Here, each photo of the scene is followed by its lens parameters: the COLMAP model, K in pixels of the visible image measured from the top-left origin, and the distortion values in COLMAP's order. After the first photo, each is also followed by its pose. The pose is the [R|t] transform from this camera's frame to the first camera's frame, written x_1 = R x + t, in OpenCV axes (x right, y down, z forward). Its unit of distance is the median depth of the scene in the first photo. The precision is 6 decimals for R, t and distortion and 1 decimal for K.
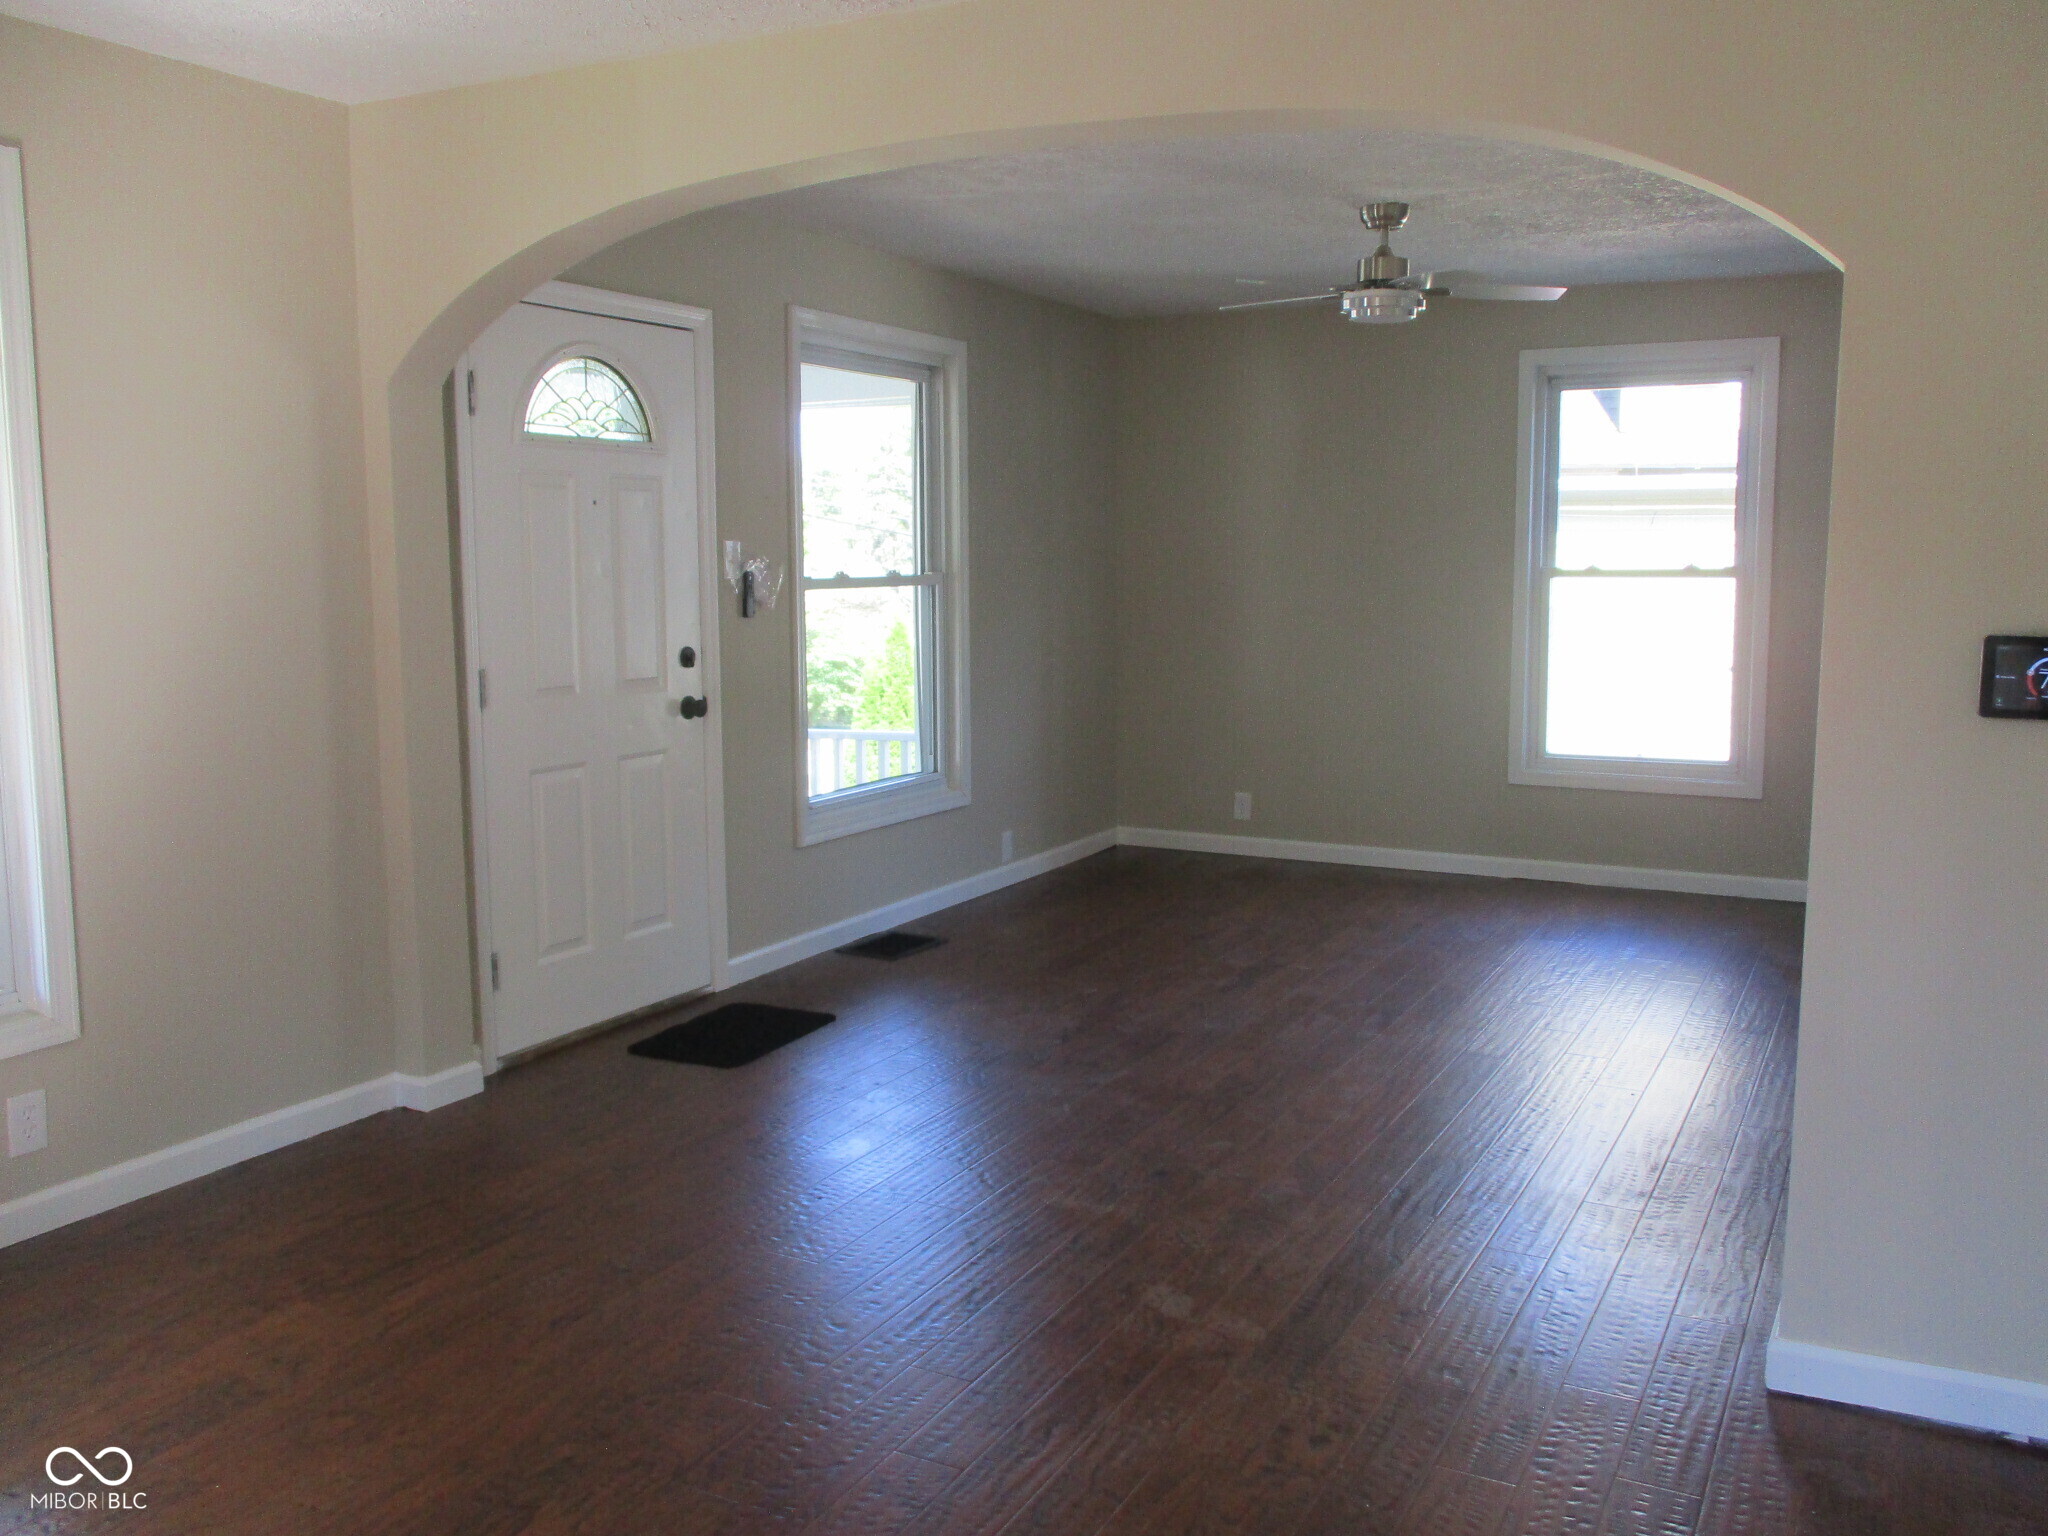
lens RADIAL K [[1727.8, 0, 1024.0], [0, 1727.8, 768.0], [0, 0, 1]] dist [-0.019197, -0.005782]
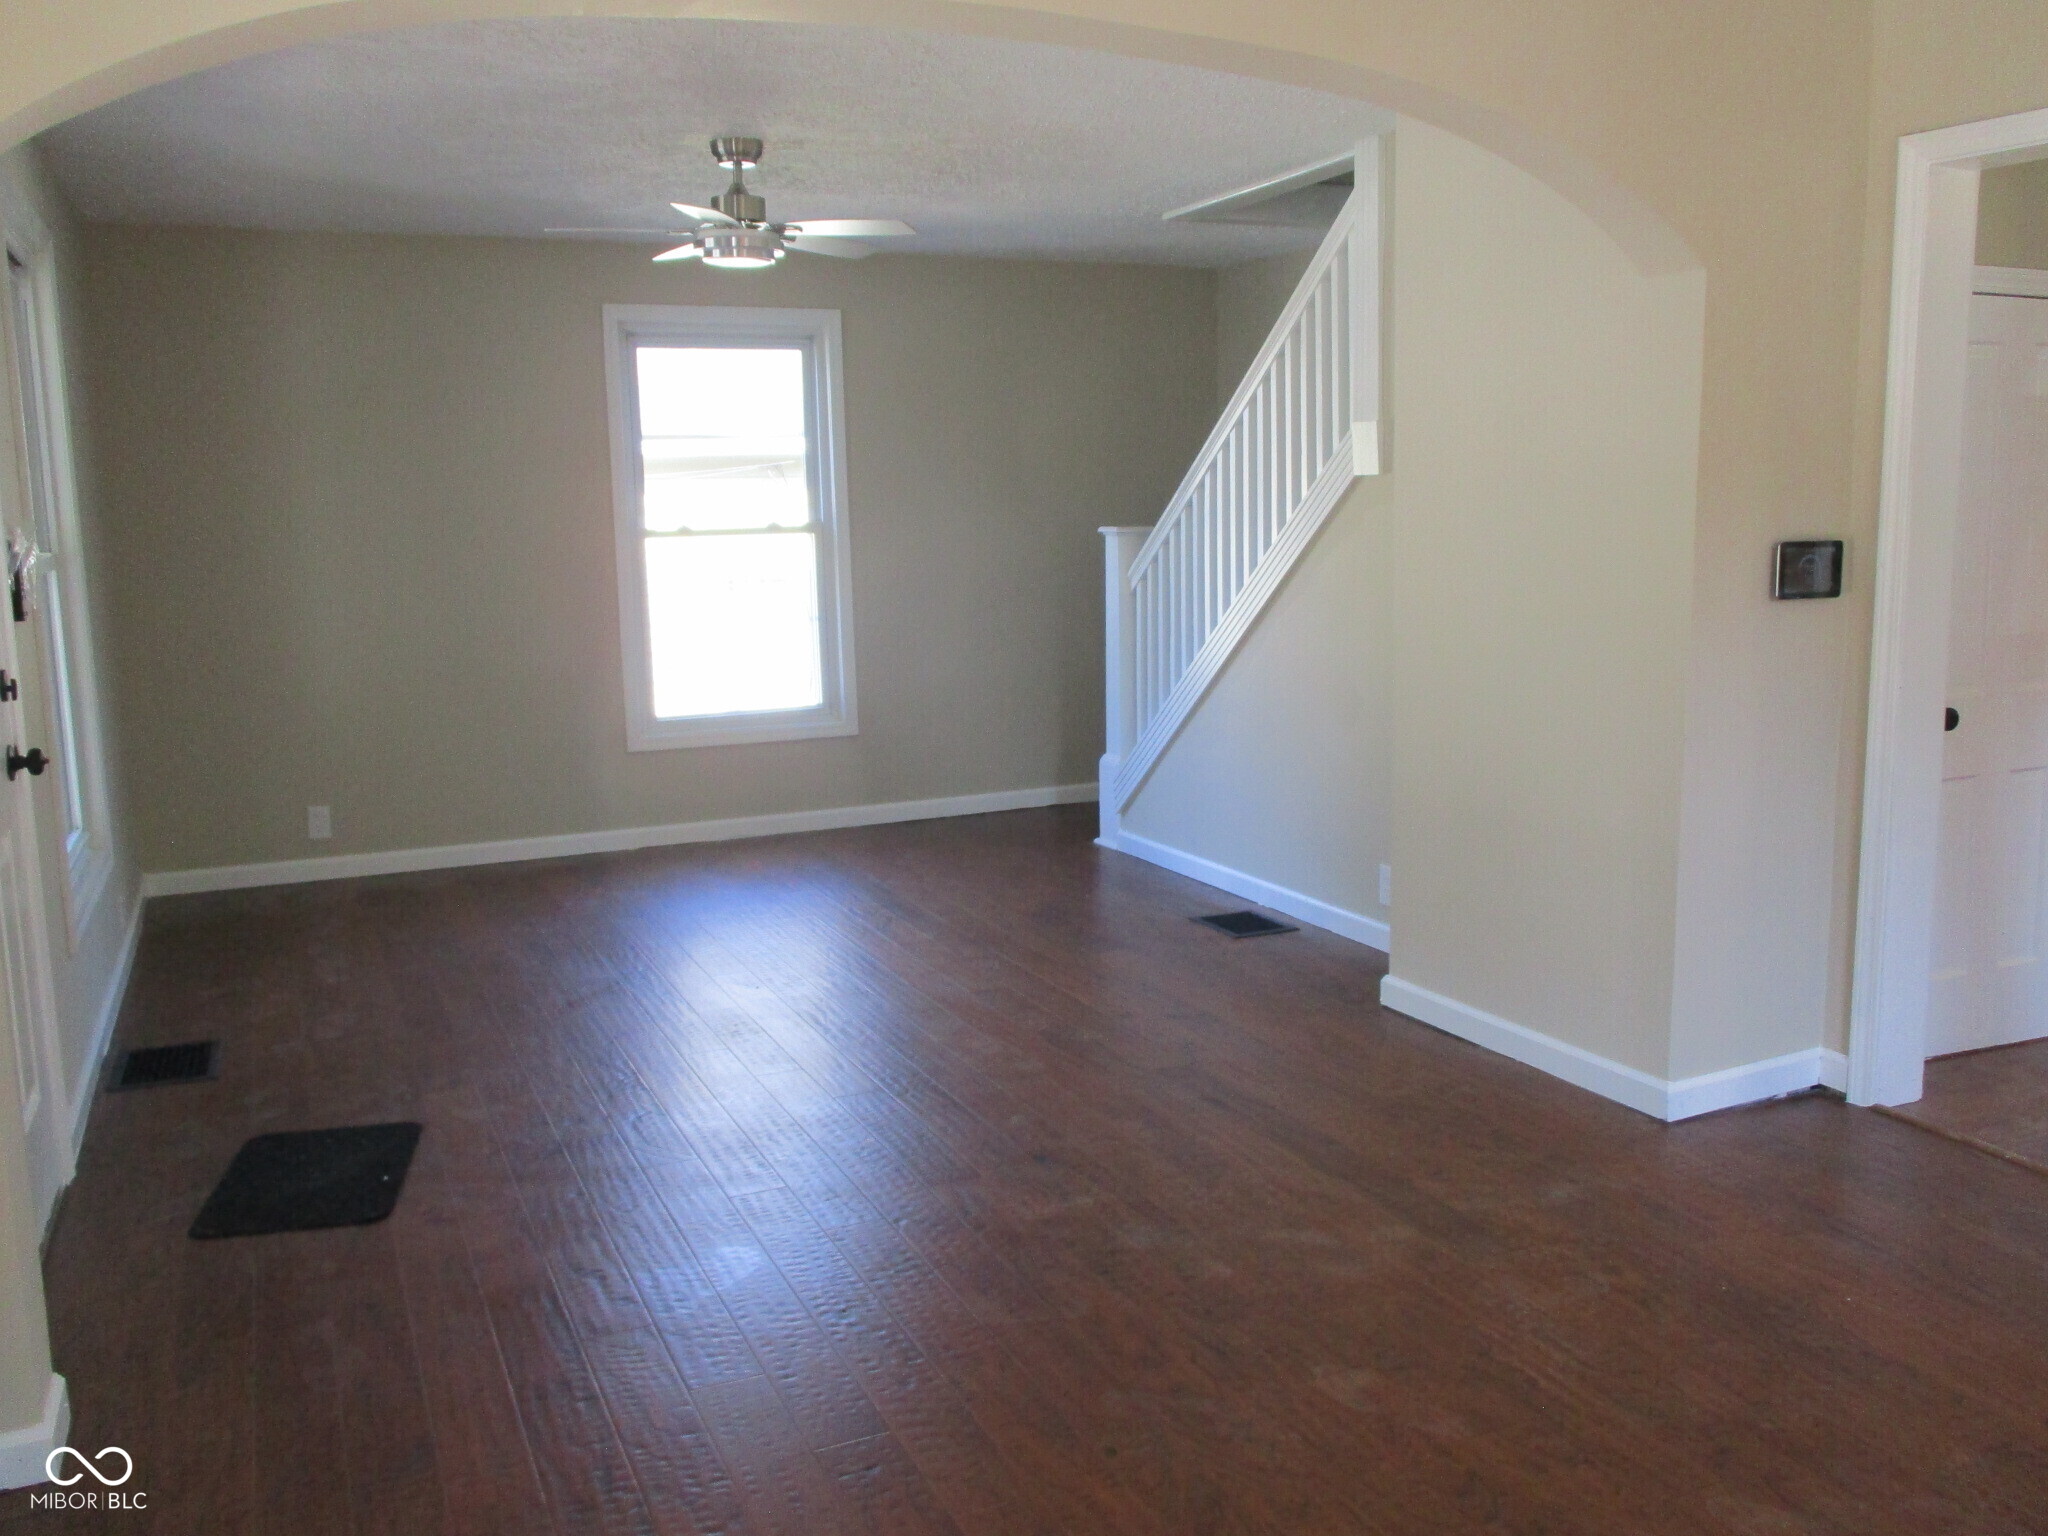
lens RADIAL K [[1723.9, 0, 1024.0], [0, 1723.9, 768.0], [0, 0, 1]] dist [0.006115, -0.001417]
pose [[0.603474, -0.130888, 0.786567, -0.436037], [0.120837, 0.990055, 0.072039, -0.031517], [-0.788174, 0.051573, 0.613288, 0.281861]]
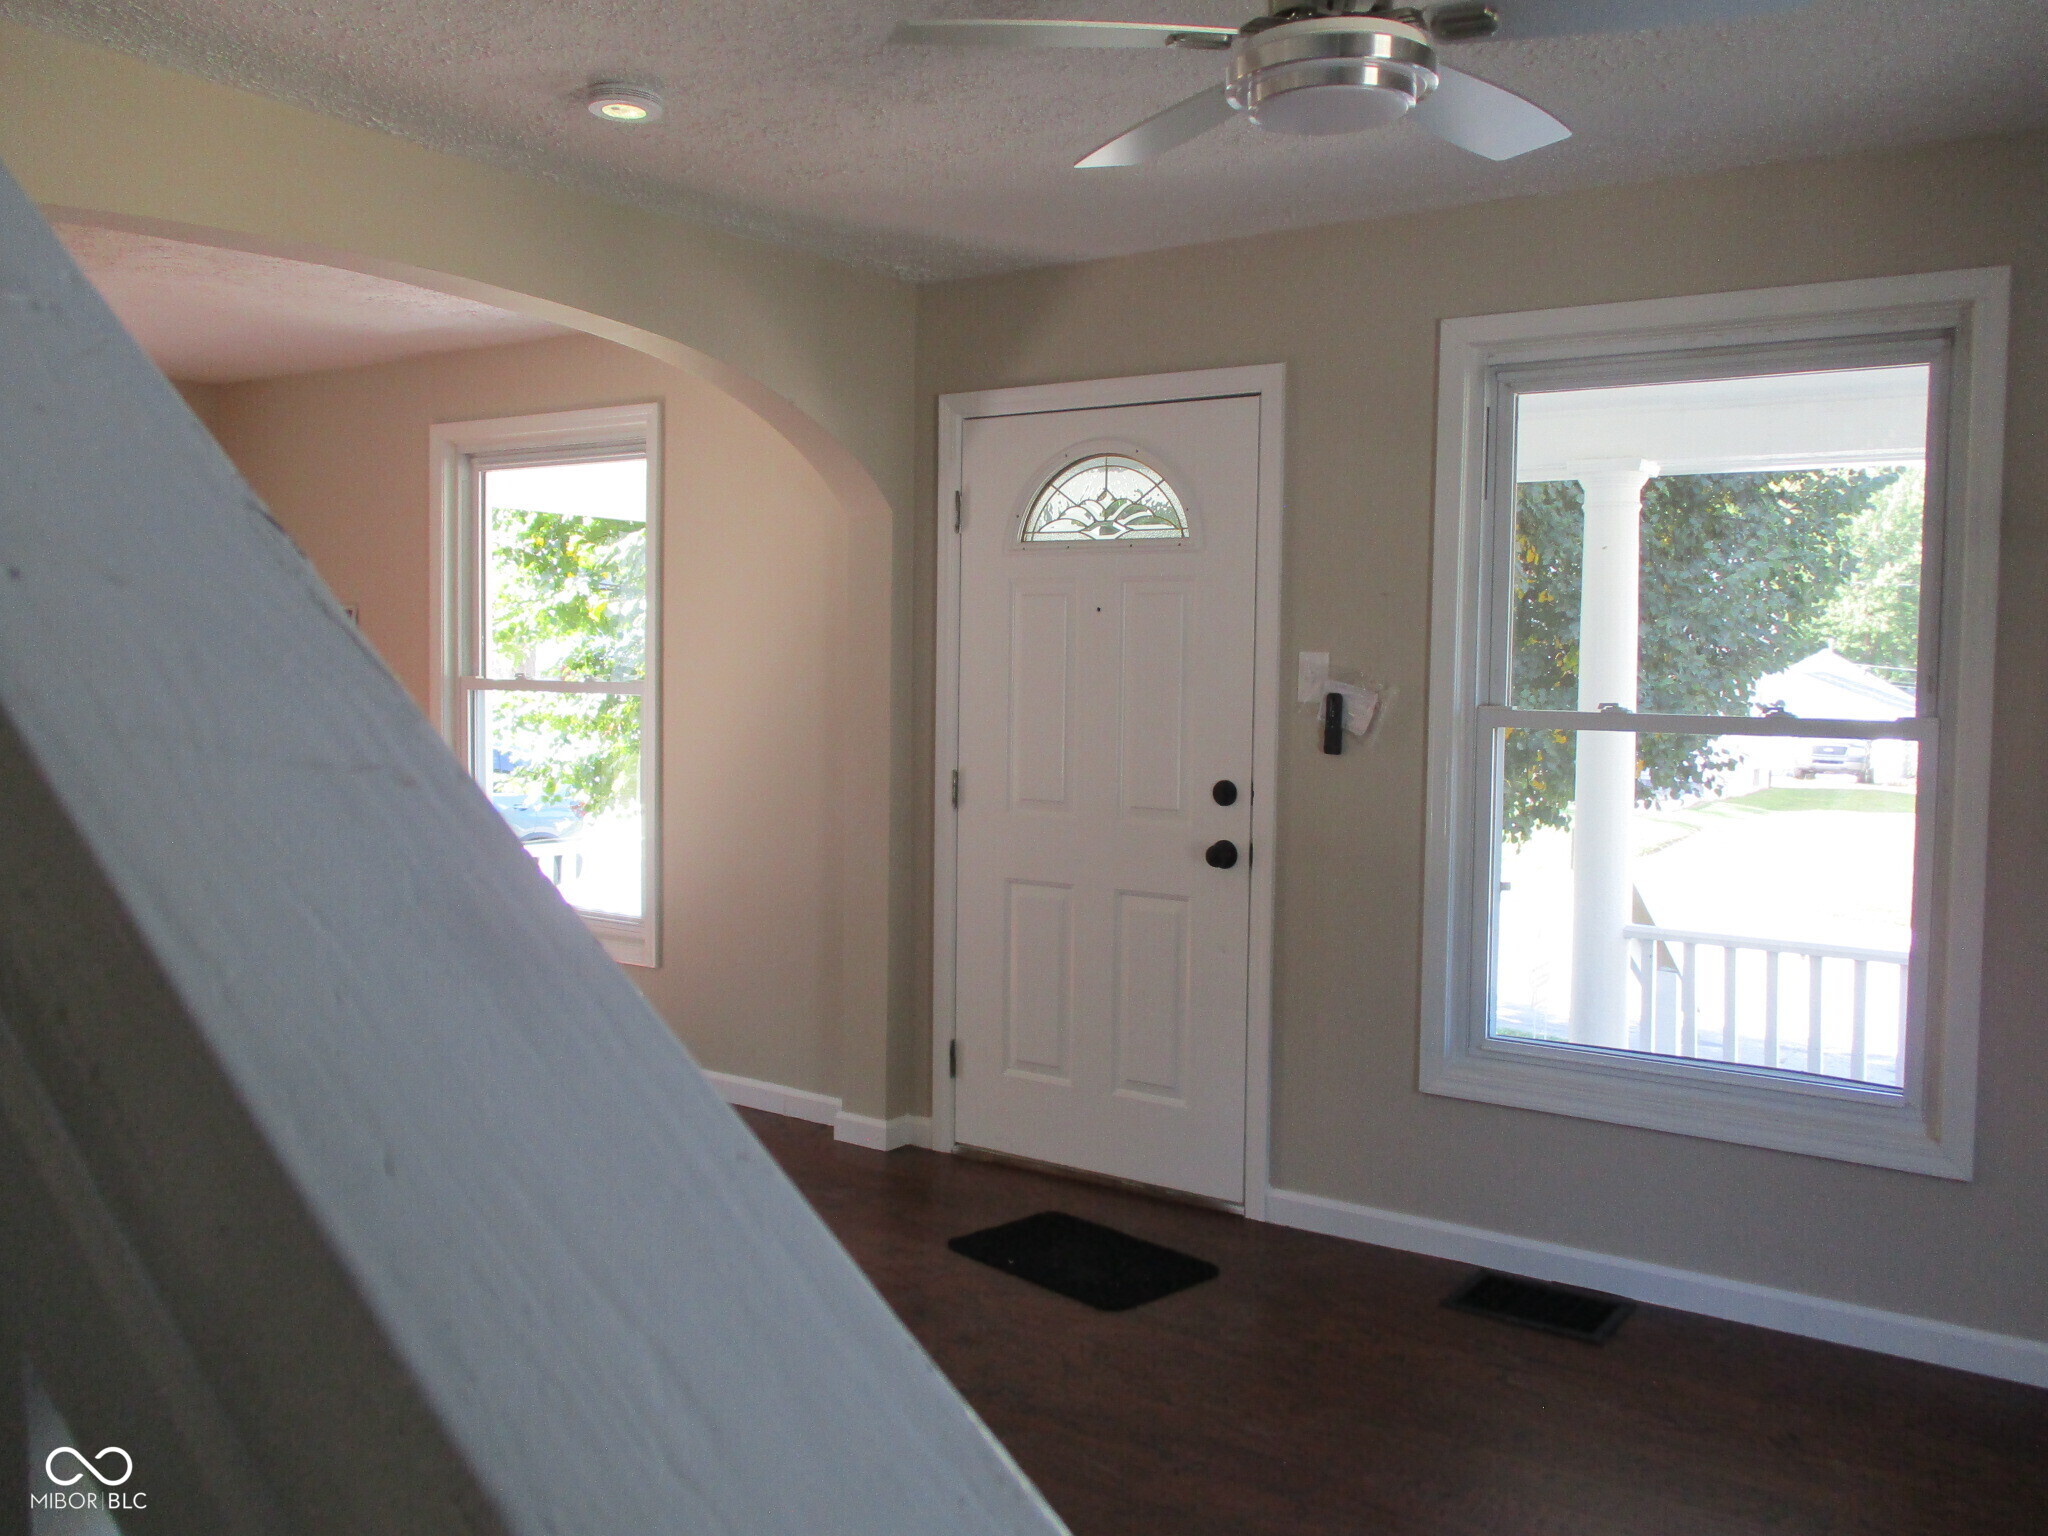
lens RADIAL K [[1727.8, 0, 1024.0], [0, 1727.8, 768.0], [0, 0, 1]] dist [-0.019197, -0.005782]
pose [[-0.115254, 0.066144, -0.991131, 0.569180], [-0.138425, 0.986975, 0.081963, -0.117397], [0.983644, 0.146644, -0.104597, 0.895340]]
